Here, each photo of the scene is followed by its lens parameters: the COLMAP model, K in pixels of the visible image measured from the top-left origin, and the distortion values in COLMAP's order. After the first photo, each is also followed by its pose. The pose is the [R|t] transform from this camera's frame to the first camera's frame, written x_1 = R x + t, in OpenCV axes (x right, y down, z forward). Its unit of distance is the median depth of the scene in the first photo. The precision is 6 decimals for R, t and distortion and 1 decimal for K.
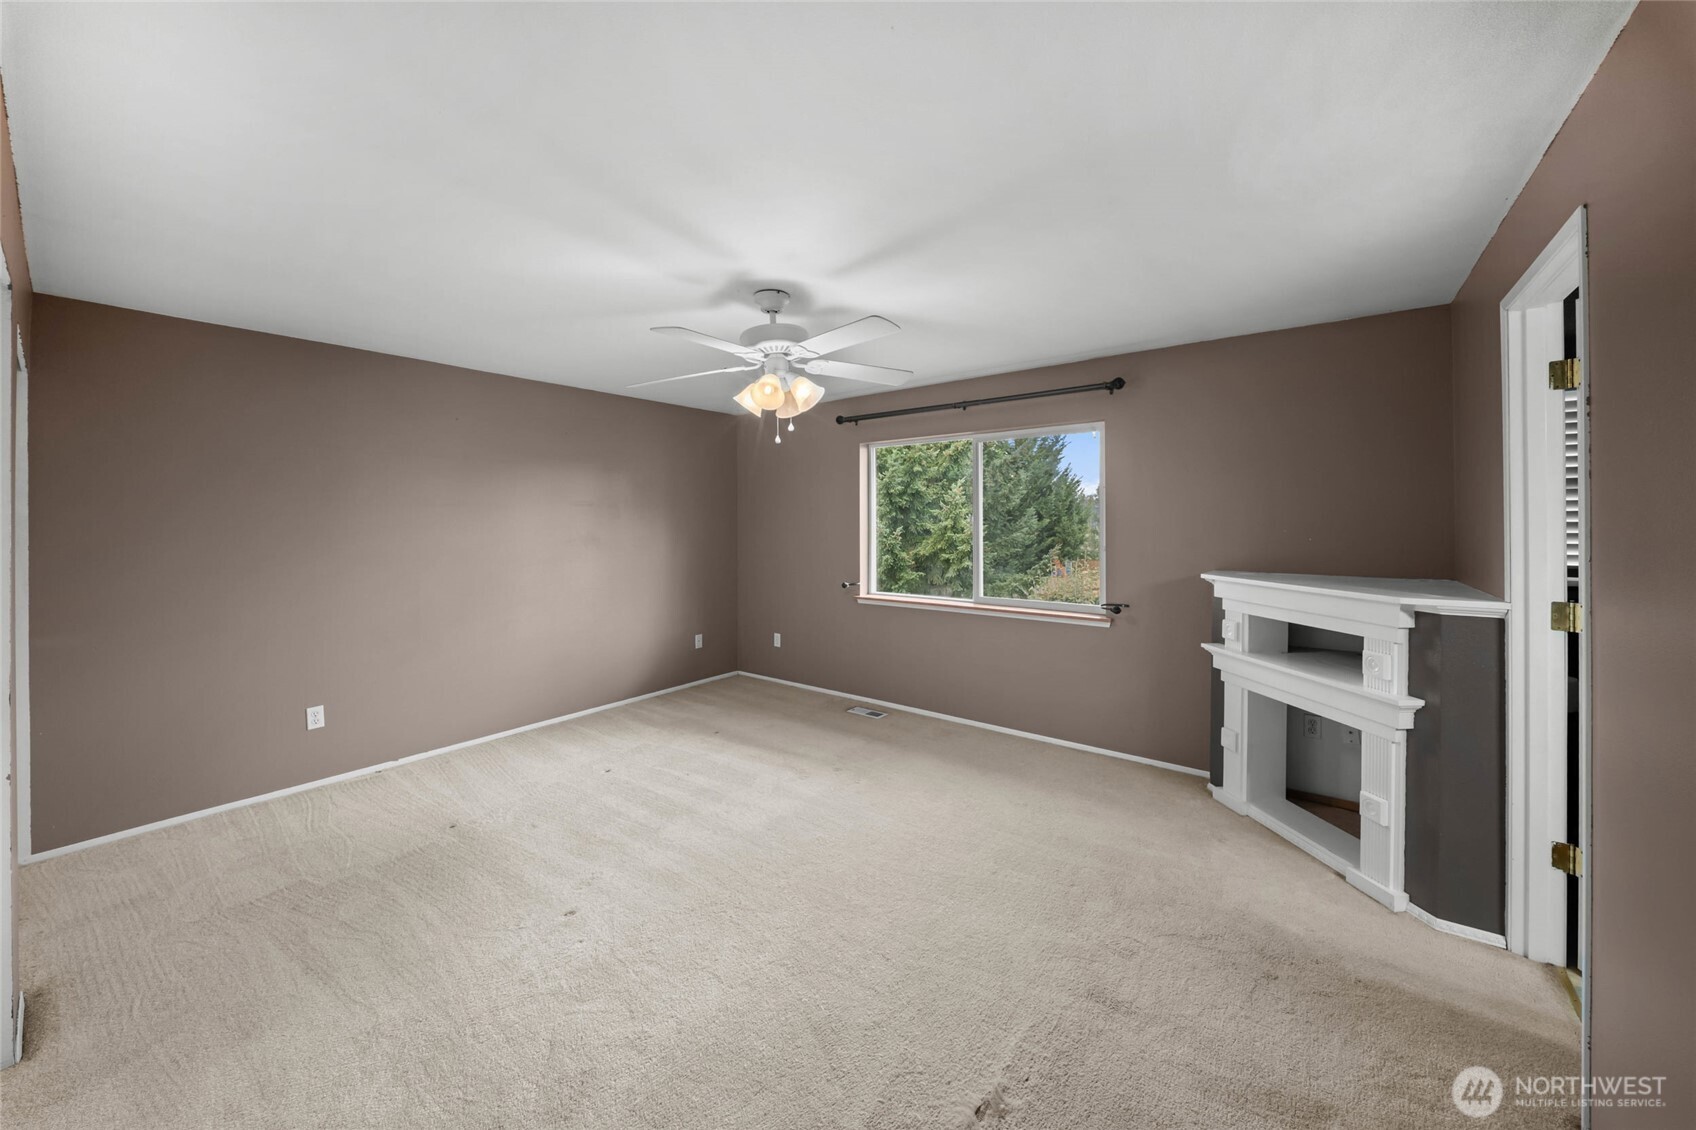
lens RADIAL K [[621.0, 0, 842.2], [0, 621.0, 524.7], [0, 0, 1]] dist [0.000285, -0.002168]
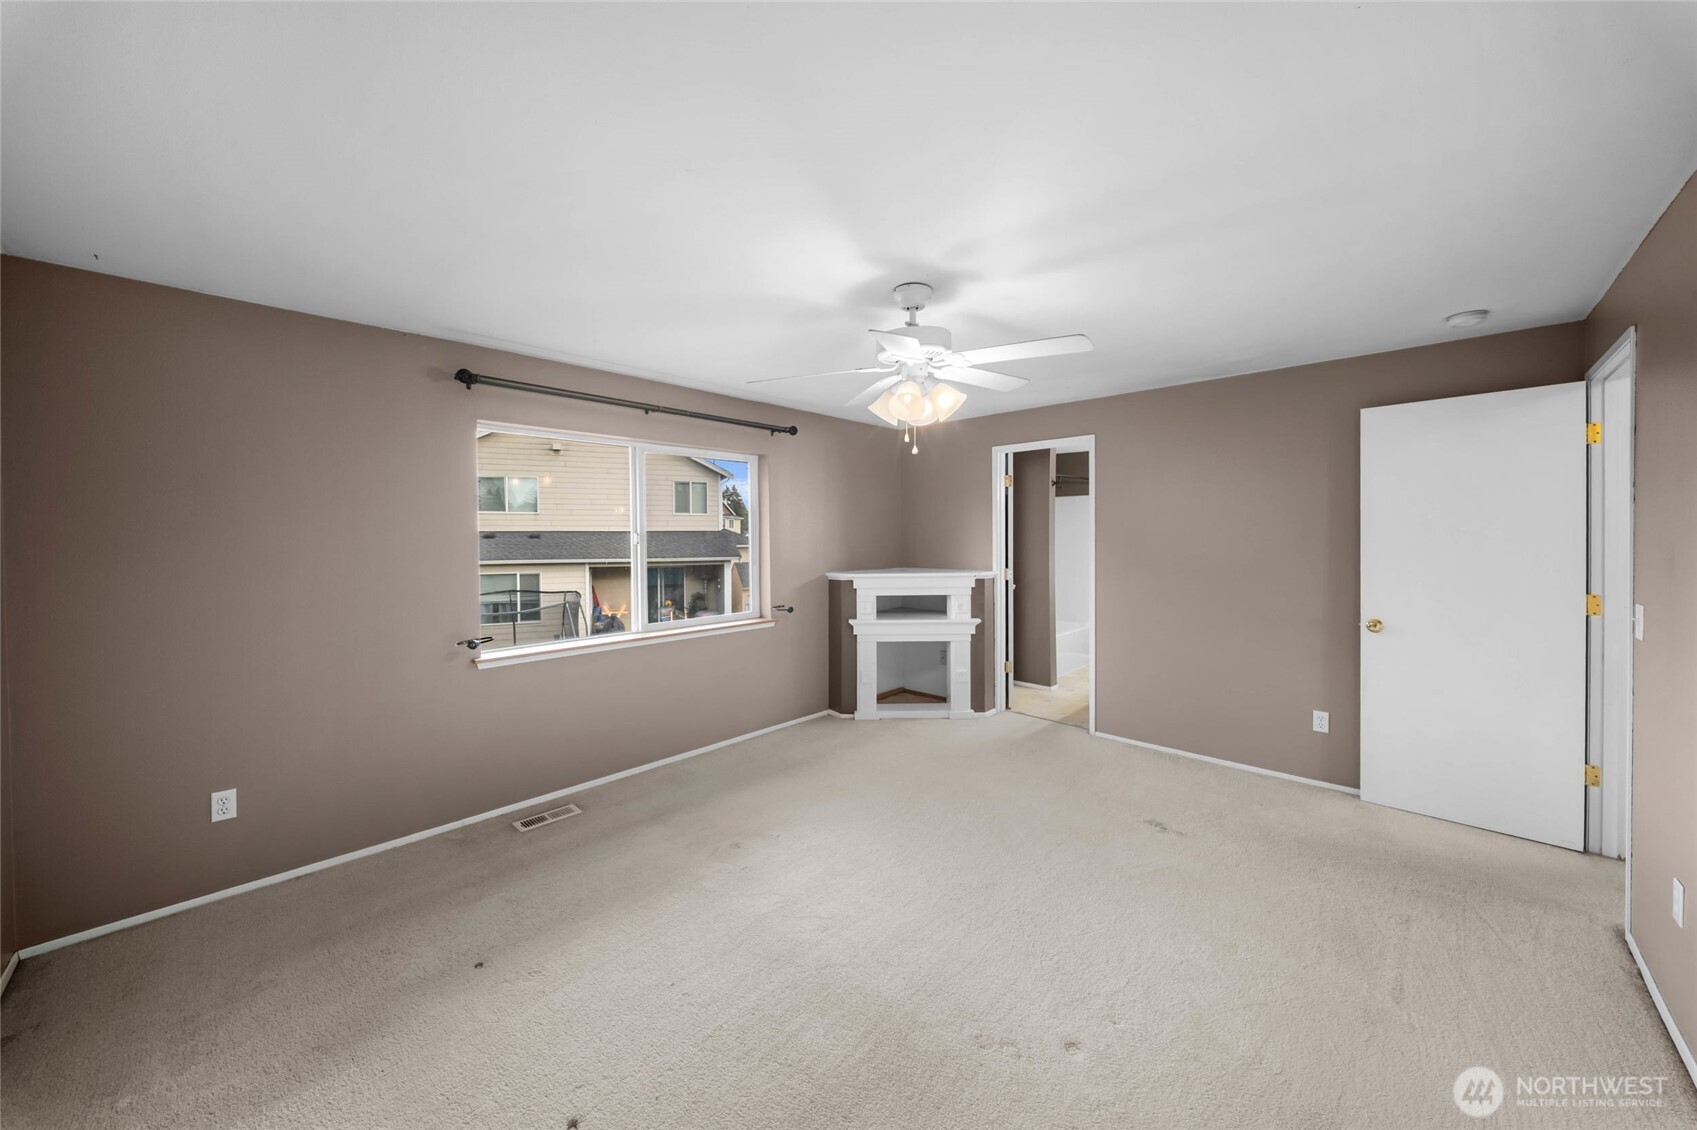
lens RADIAL K [[605.9, 0, 848.6], [0, 605.9, 539.9], [0, 0, 1]] dist [0.022696, -0.000024]
pose [[0.081149, -0.012231, 0.996627, -0.959595], [0.006371, 0.999911, 0.011753, -0.021401], [-0.996682, 0.005395, 0.081220, 0.963209]]
